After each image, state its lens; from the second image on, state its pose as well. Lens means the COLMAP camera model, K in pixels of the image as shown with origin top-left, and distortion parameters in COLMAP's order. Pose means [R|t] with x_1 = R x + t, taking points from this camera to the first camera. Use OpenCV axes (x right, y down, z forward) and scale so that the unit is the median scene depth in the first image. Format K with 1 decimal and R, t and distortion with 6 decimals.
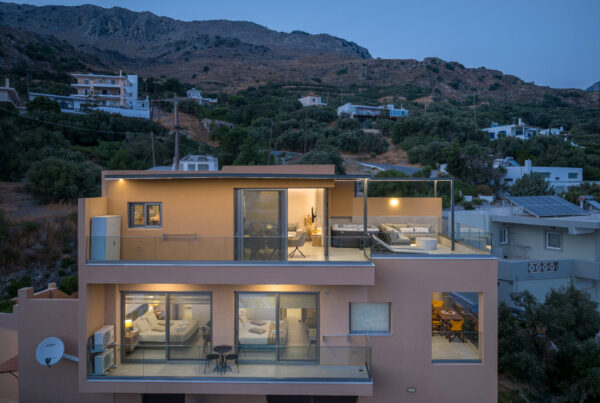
lens RADIAL K [[415.1, 0, 303.4], [0, 415.1, 187.2], [0, 0, 1]] dist [-0.005305, 0.007404]
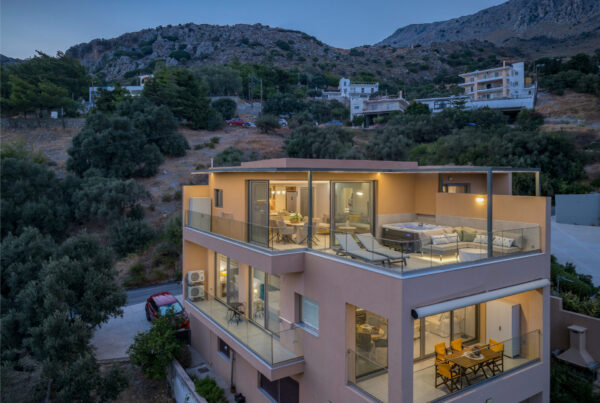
lens RADIAL K [[415.1, 0, 292.5], [0, 415.1, 175.3], [0, 0, 1]] dist [-0.005305, 0.007404]
pose [[0.551769, -0.004377, -0.833985, 0.666031], [-0.005363, 0.999947, -0.008796, -0.001144], [0.833980, 0.009326, 0.551716, 0.291193]]
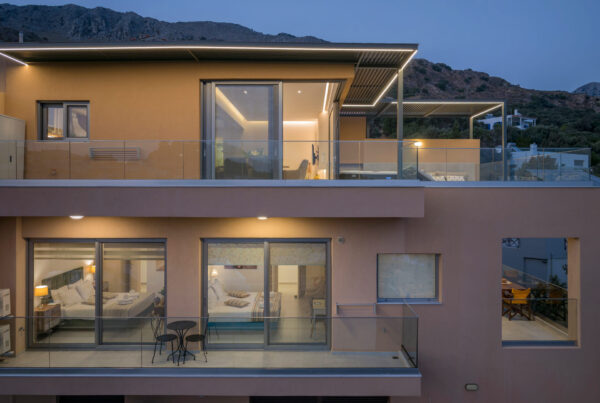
lens RADIAL K [[415.1, 0, 297.8], [0, 415.1, 191.1], [0, 0, 1]] dist [-0.005305, 0.007404]
pose [[0.999765, 0.002475, 0.021558, -0.019736], [-0.002457, 0.999997, -0.000868, 0.123228], [-0.021560, 0.000815, 0.999767, 0.239411]]
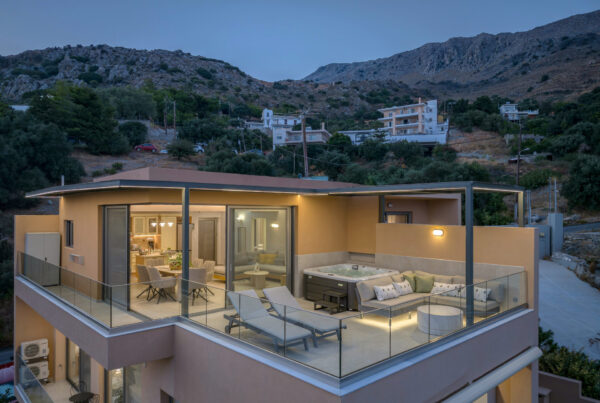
lens RADIAL K [[415.1, 0, 295.0], [0, 415.1, 204.0], [0, 0, 1]] dist [-0.005305, 0.007404]
pose [[0.698822, -0.011059, -0.715210, 0.479305], [-0.005207, 0.999775, -0.020546, 0.010042], [0.715276, 0.018082, 0.698608, 0.485101]]
